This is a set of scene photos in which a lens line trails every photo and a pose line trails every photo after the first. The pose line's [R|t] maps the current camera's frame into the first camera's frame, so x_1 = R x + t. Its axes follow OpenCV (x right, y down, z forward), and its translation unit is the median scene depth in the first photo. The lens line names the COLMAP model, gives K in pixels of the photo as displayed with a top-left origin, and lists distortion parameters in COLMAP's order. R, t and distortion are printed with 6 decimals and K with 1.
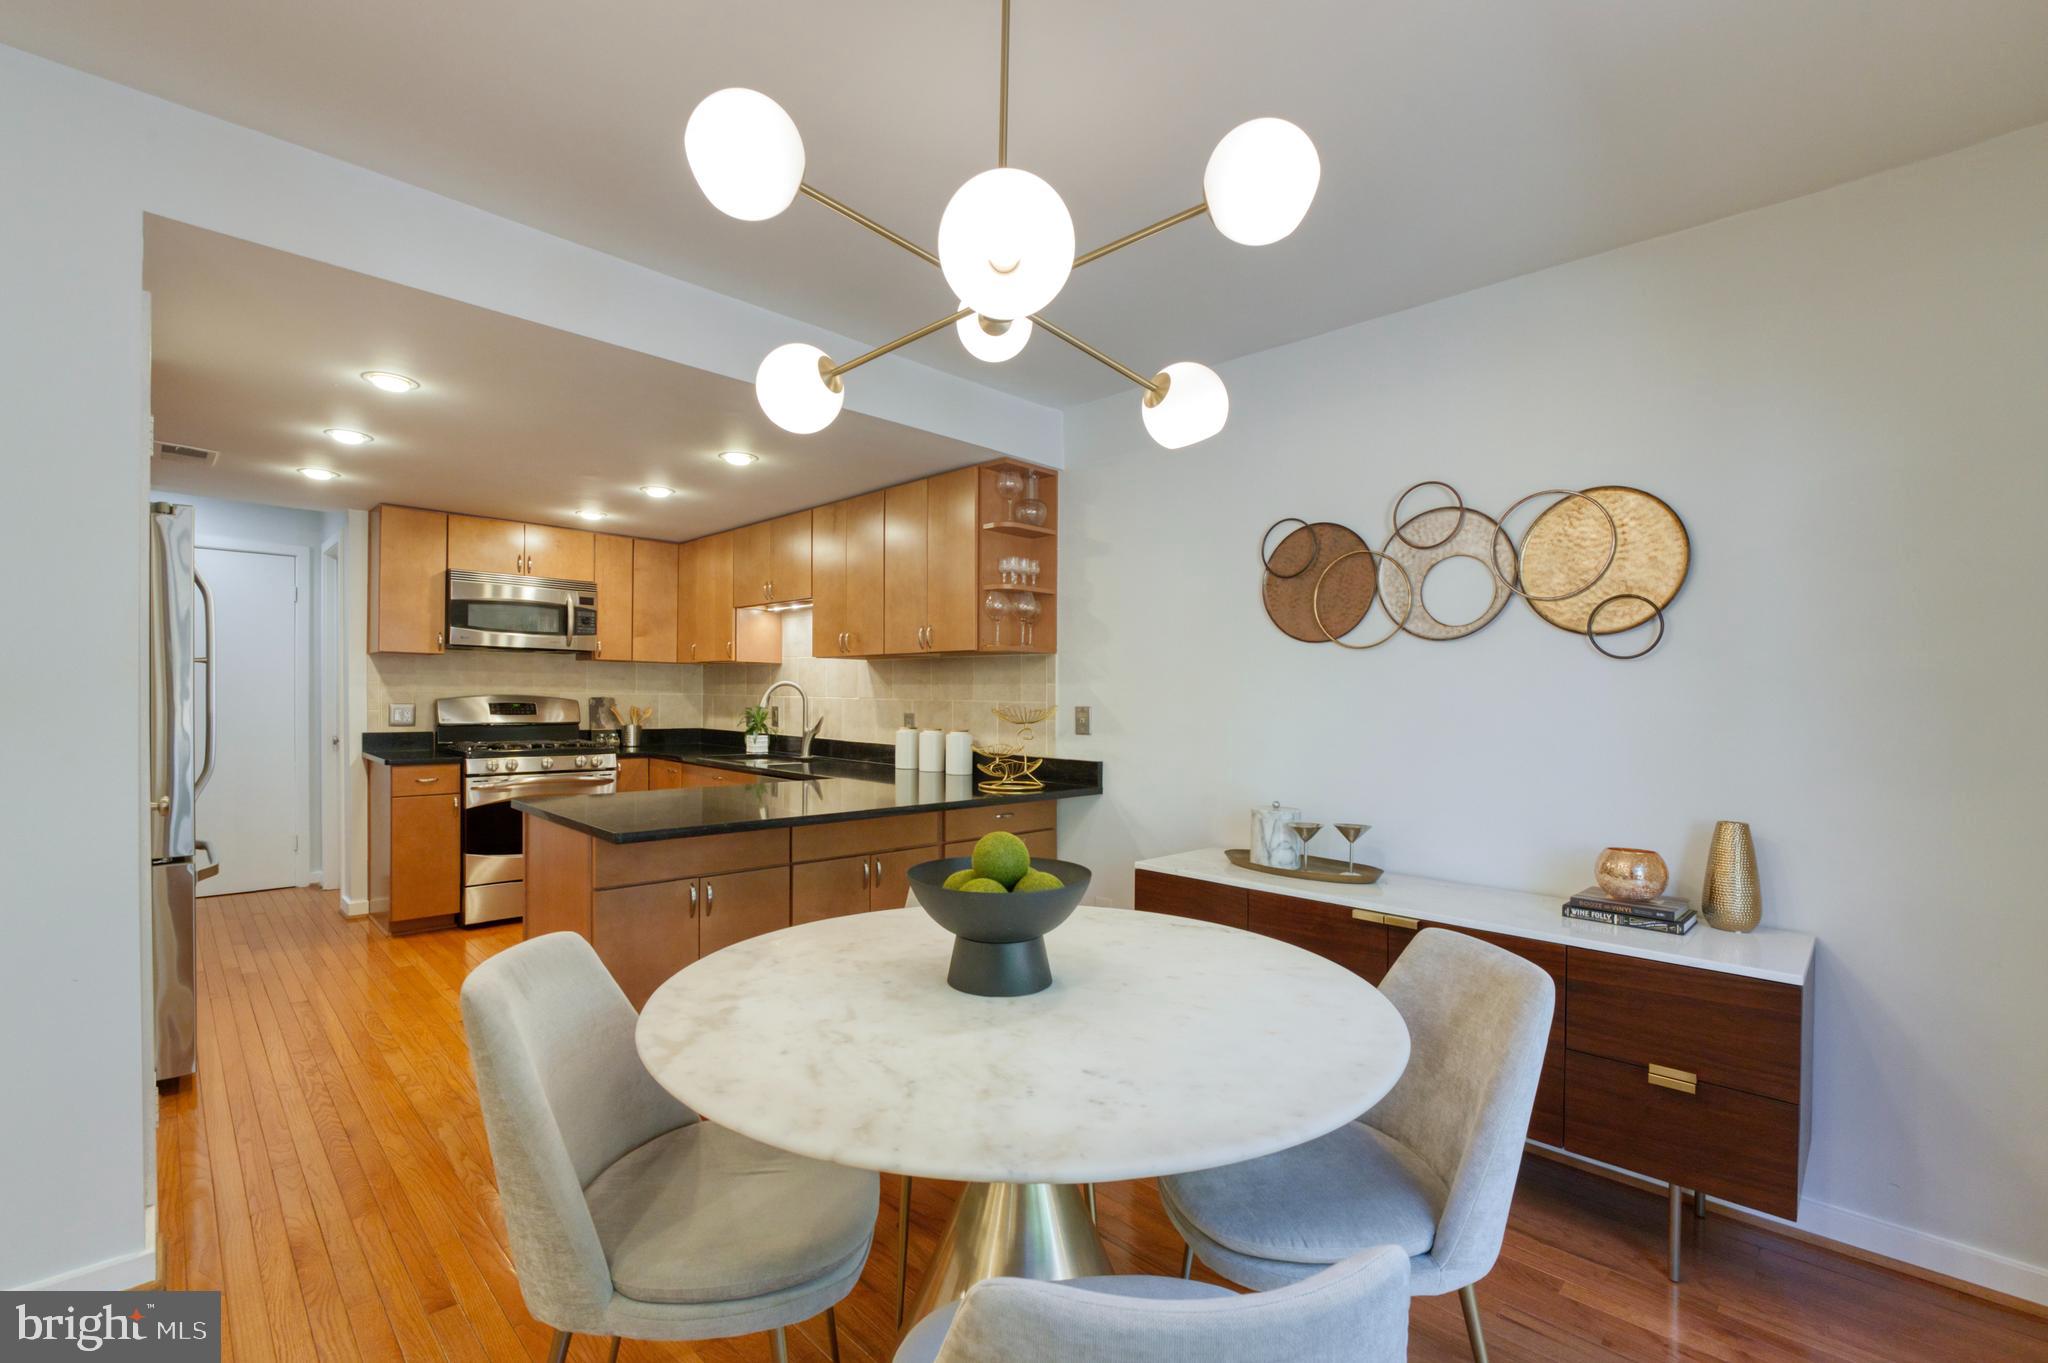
lens RADIAL K [[860.9, 0, 996.0], [0, 860.9, 689.6], [0, 0, 1]] dist [-0.032854, 0.000137]
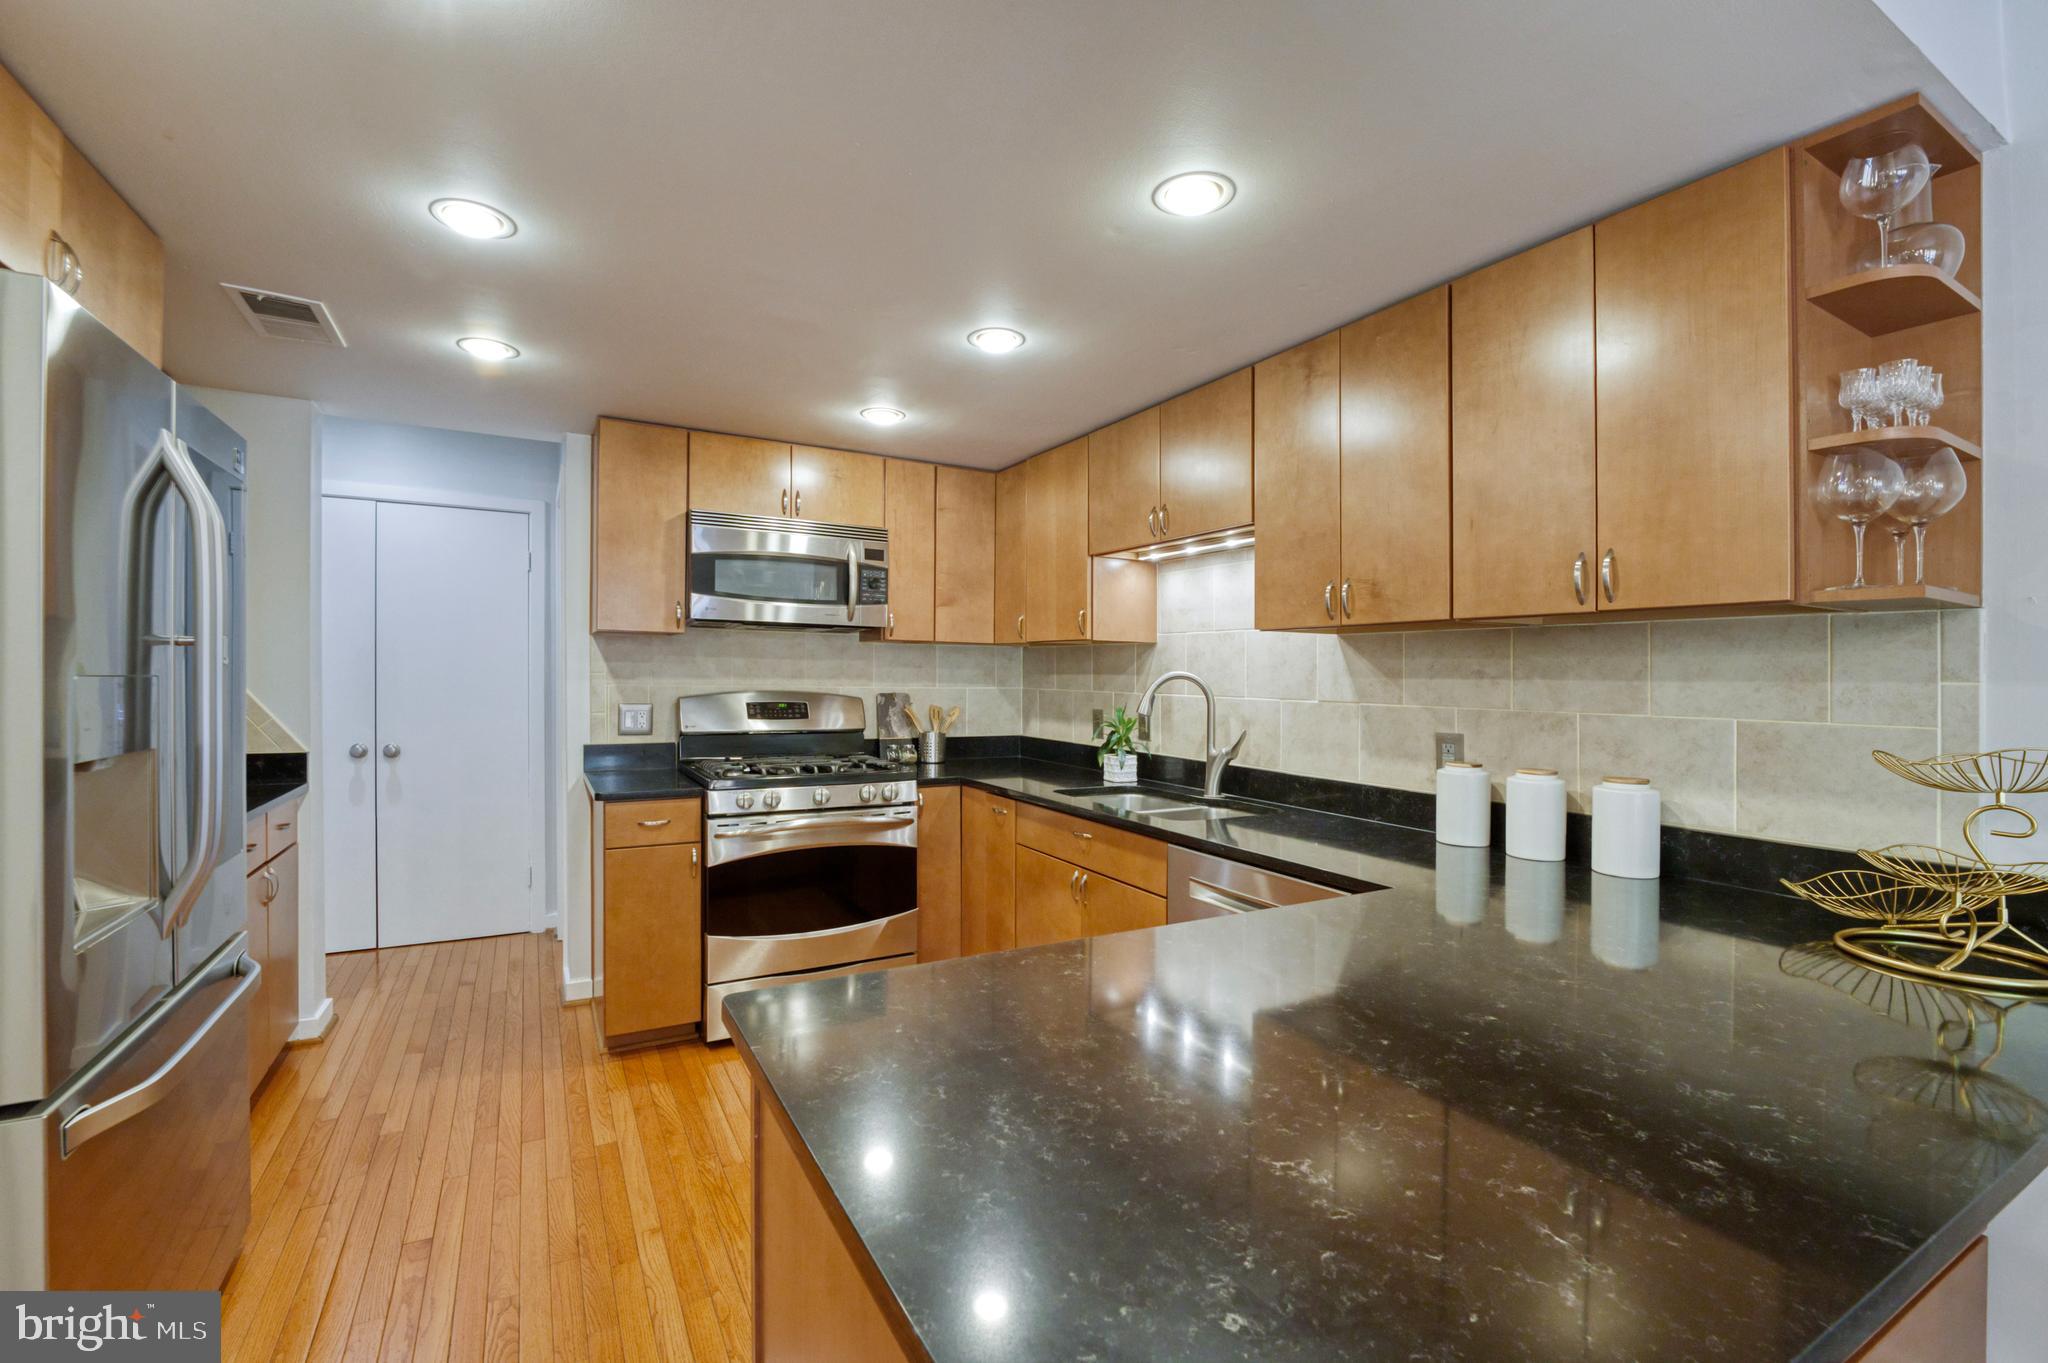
lens RADIAL K [[857.1, 0, 1003.6], [0, 857.1, 668.7], [0, 0, 1]] dist [-0.039791, 0.000196]
pose [[0.960575, -0.002728, -0.278008, -0.200833], [0.001553, 0.999989, -0.004448, -0.009261], [0.278017, 0.003841, 0.960569, 0.392405]]
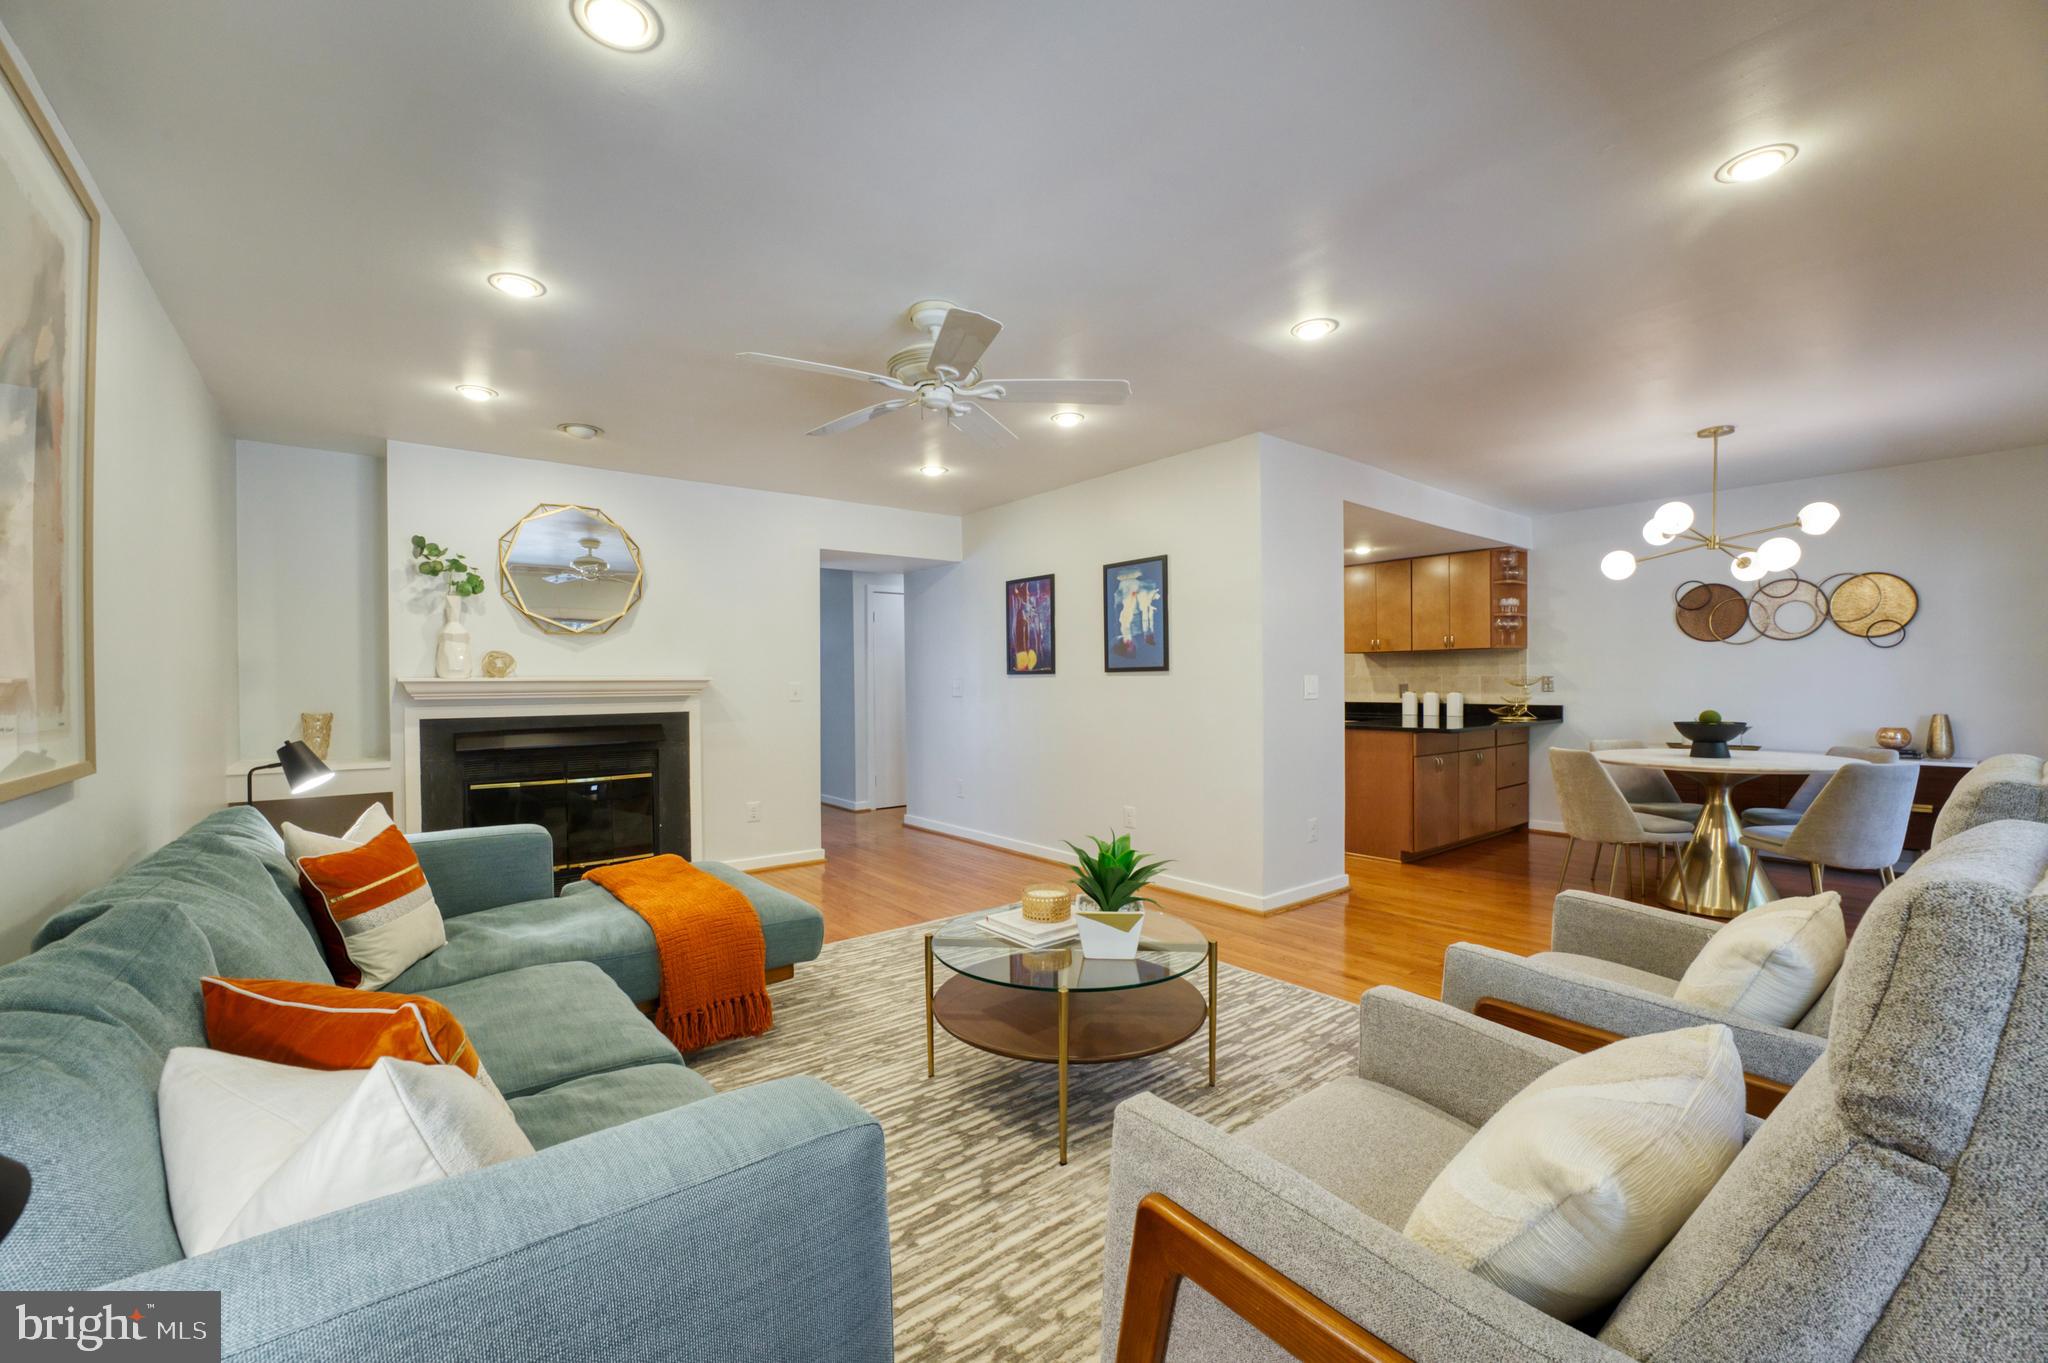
lens RADIAL K [[831.9, 0, 1017.0], [0, 831.9, 686.4], [0, 0, 1]] dist [-0.017350, -0.000200]
pose [[0.993742, -0.024220, -0.109041, -0.636452], [0.026194, 0.999517, 0.016703, -0.014334], [0.108583, -0.019455, 0.993897, -0.681752]]
